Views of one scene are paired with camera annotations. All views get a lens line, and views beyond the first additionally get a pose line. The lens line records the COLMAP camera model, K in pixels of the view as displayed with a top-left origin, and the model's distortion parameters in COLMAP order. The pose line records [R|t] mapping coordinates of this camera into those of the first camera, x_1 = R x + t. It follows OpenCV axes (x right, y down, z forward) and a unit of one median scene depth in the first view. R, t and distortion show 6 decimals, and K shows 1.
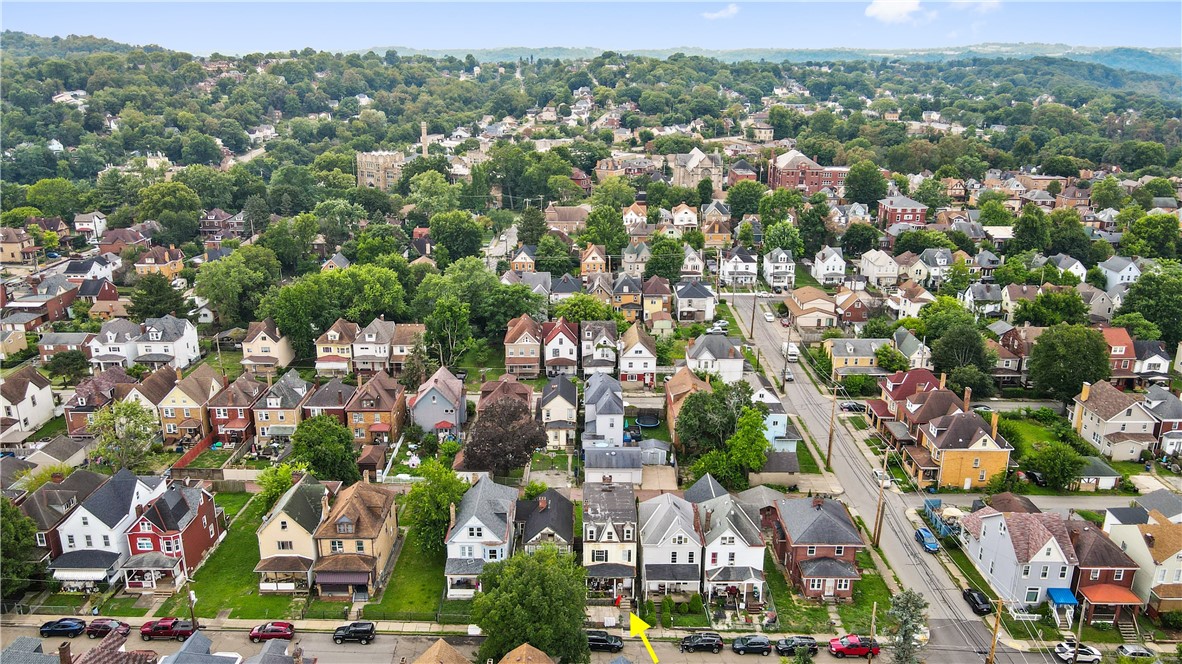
lens RADIAL K [[870.6, 0, 590.0], [0, 870.6, 344.6], [0, 0, 1]] dist [-0.007743, 0.018451]
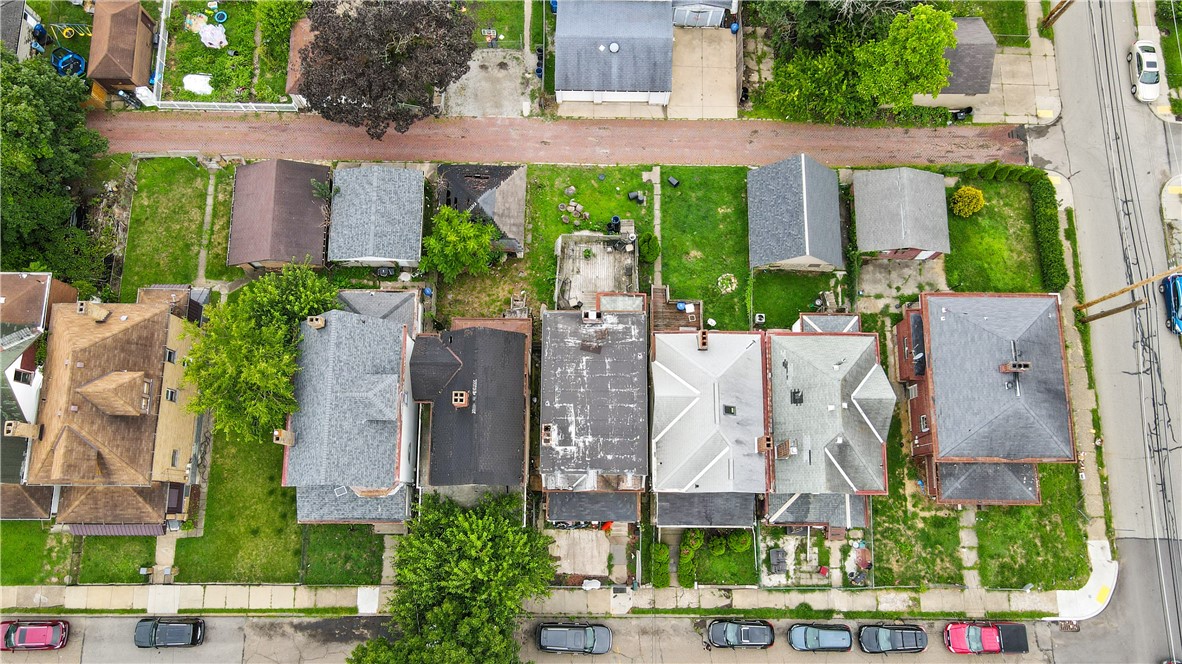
lens RADIAL K [[870.6, 0, 587.4], [0, 870.6, 335.2], [0, 0, 1]] dist [-0.007743, 0.018451]
pose [[0.999939, 0.007696, -0.007945, 0.022336], [0.003007, 0.502091, 0.864810, -0.274075], [0.010644, -0.864781, 0.502037, 0.808971]]
